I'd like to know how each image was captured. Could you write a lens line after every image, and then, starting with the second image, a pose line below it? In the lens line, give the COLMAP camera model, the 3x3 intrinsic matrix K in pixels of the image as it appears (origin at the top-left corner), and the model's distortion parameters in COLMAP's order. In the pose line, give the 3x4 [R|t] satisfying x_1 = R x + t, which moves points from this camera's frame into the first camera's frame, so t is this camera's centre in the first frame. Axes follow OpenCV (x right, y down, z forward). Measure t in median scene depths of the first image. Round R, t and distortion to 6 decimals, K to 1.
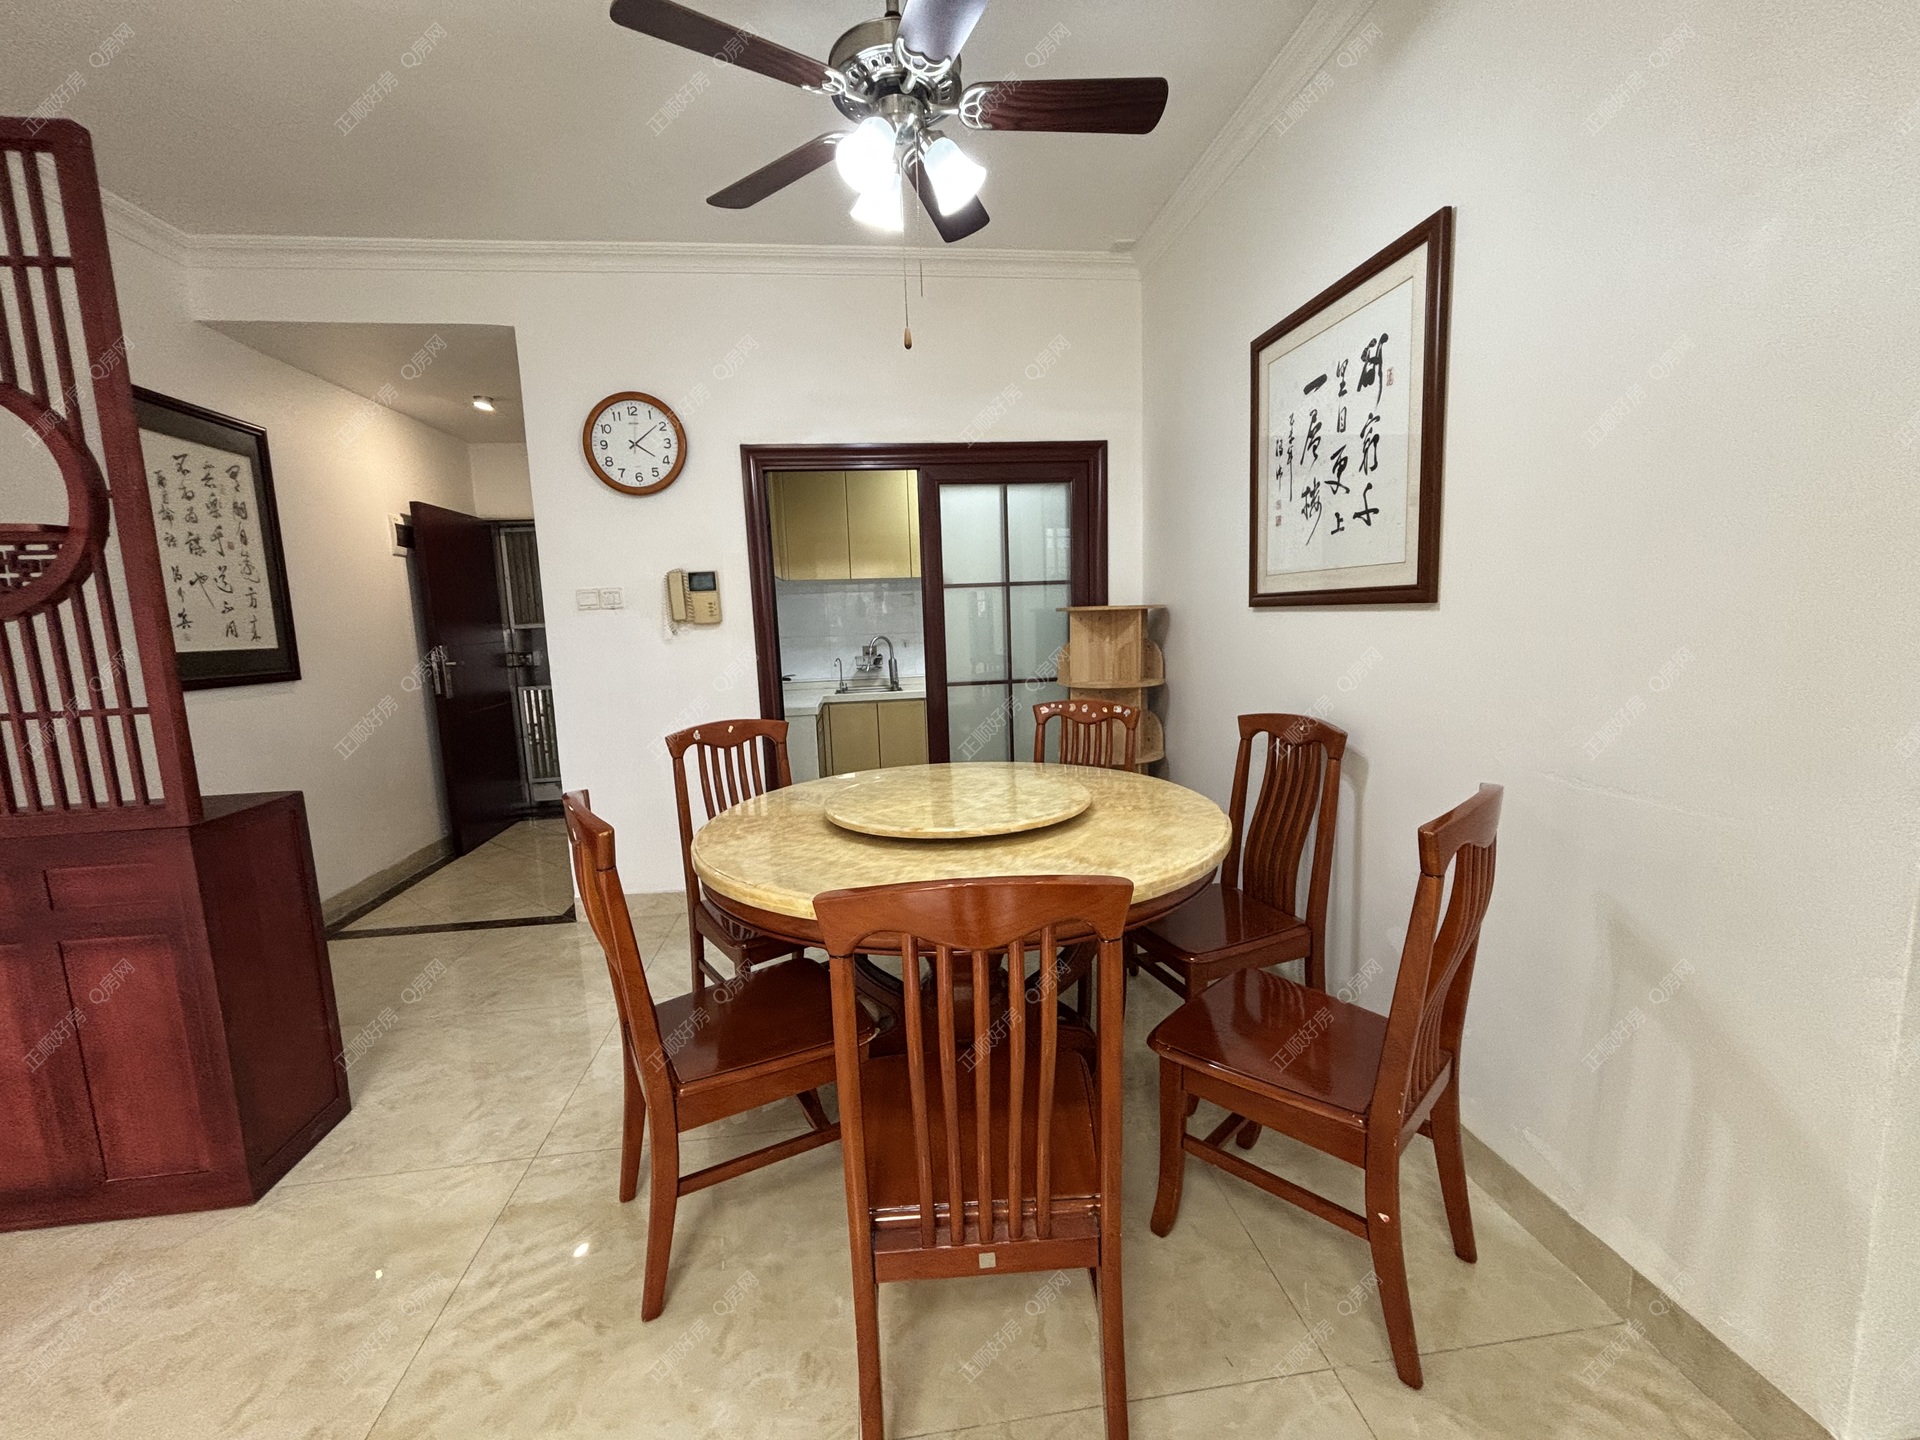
lens RADIAL K [[777.9, 0, 962.6], [0, 777.9, 722.1], [0, 0, 1]] dist [0.004780, 0.000598]
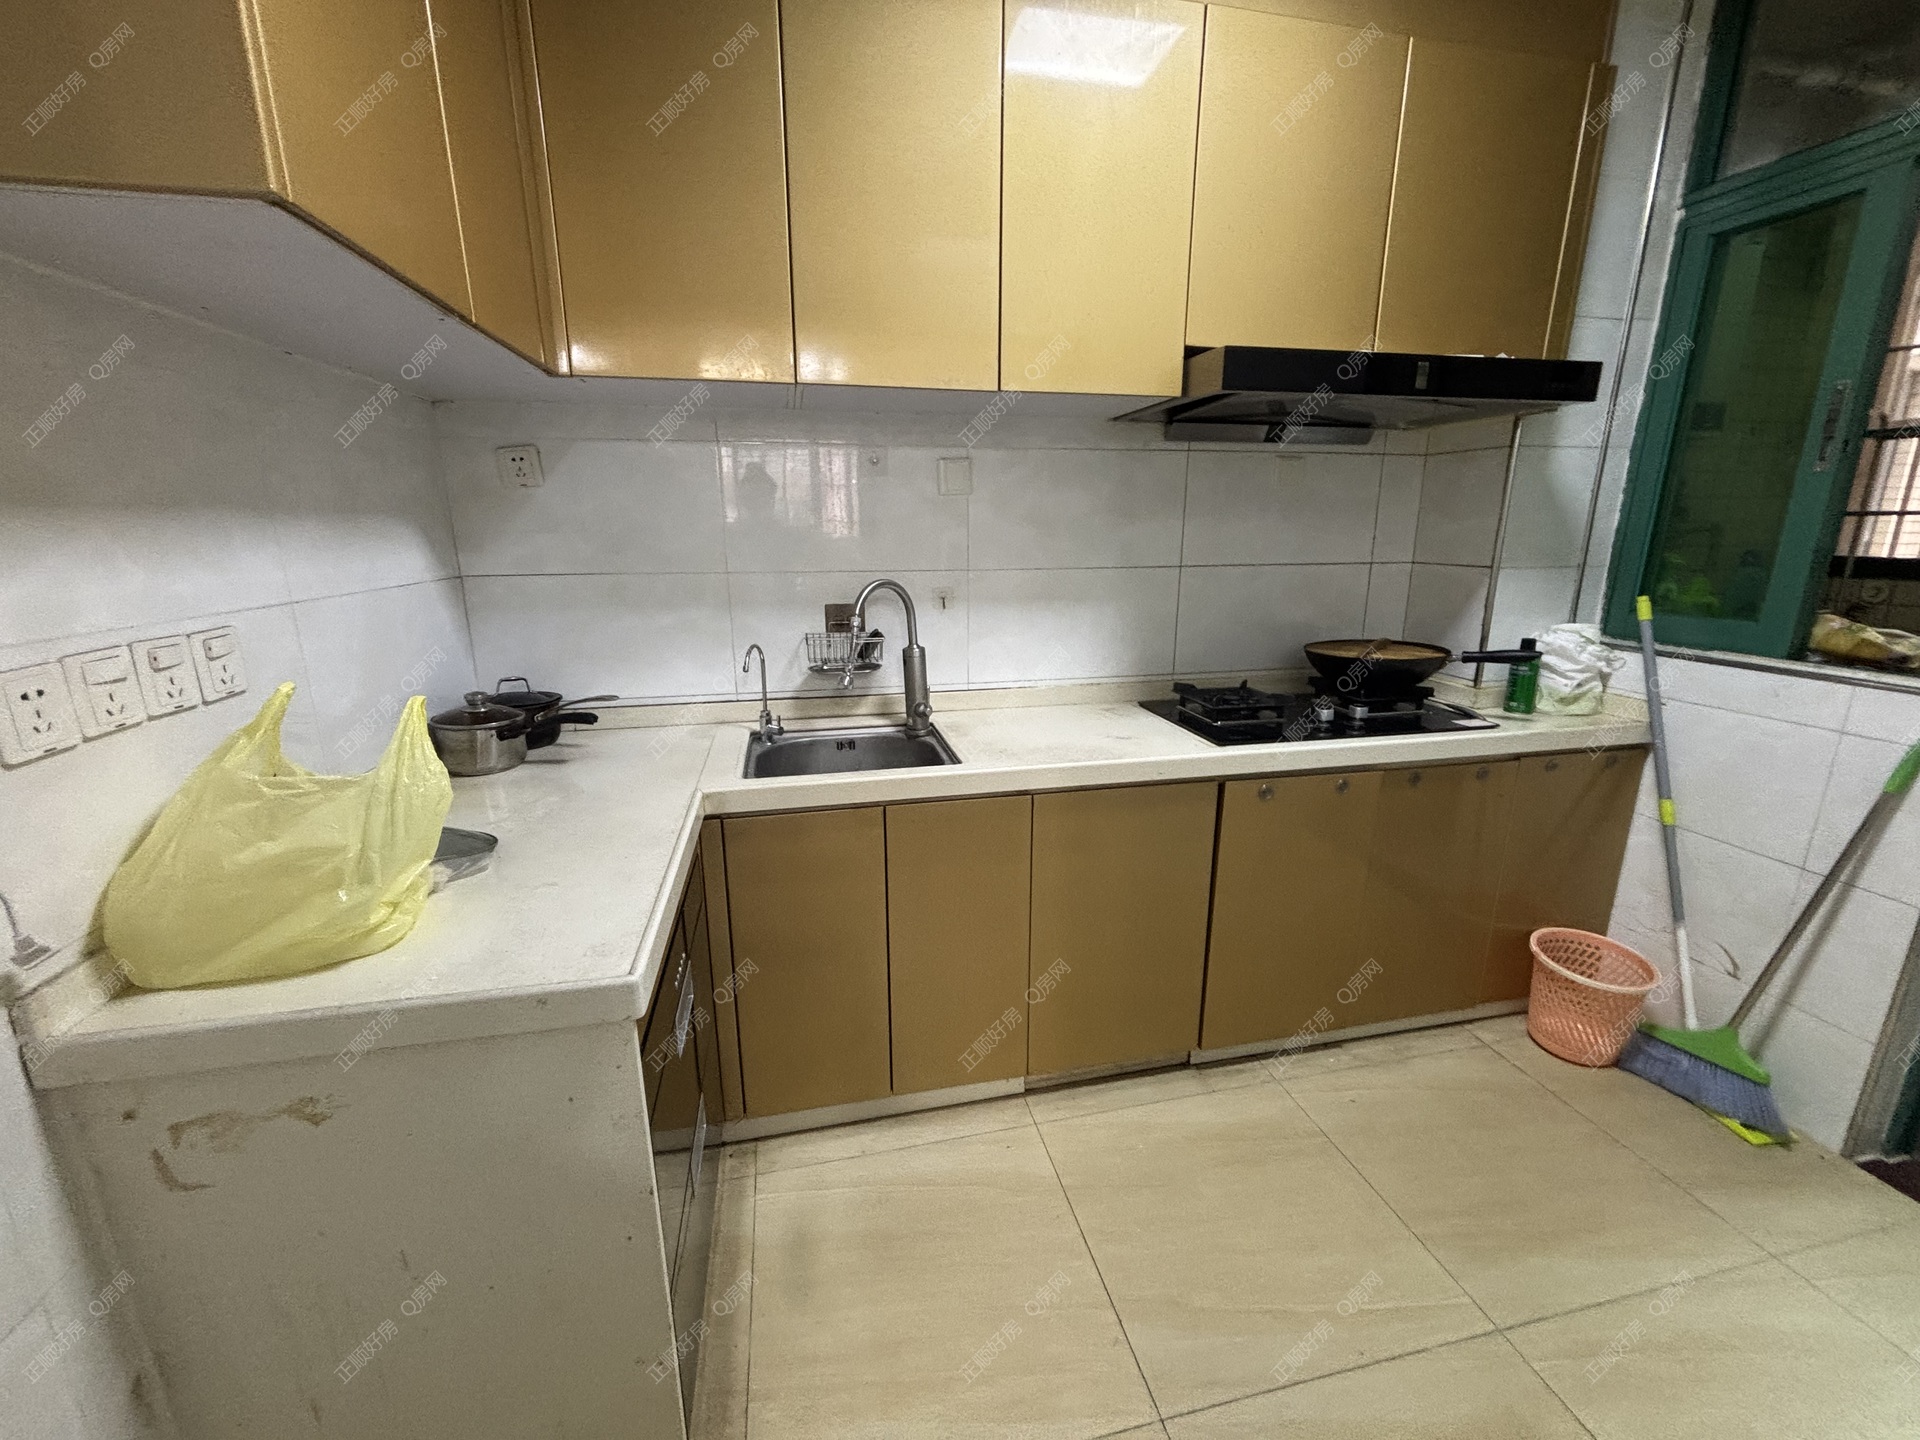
lens RADIAL K [[777.9, 0, 958.2], [0, 777.9, 715.6], [0, 0, 1]] dist [0.004780, 0.000598]
pose [[0.993794, 0.014270, 0.110320, -0.107541], [-0.026055, 0.994010, 0.106134, -0.086886], [-0.108144, -0.108349, 0.988213, 0.639617]]
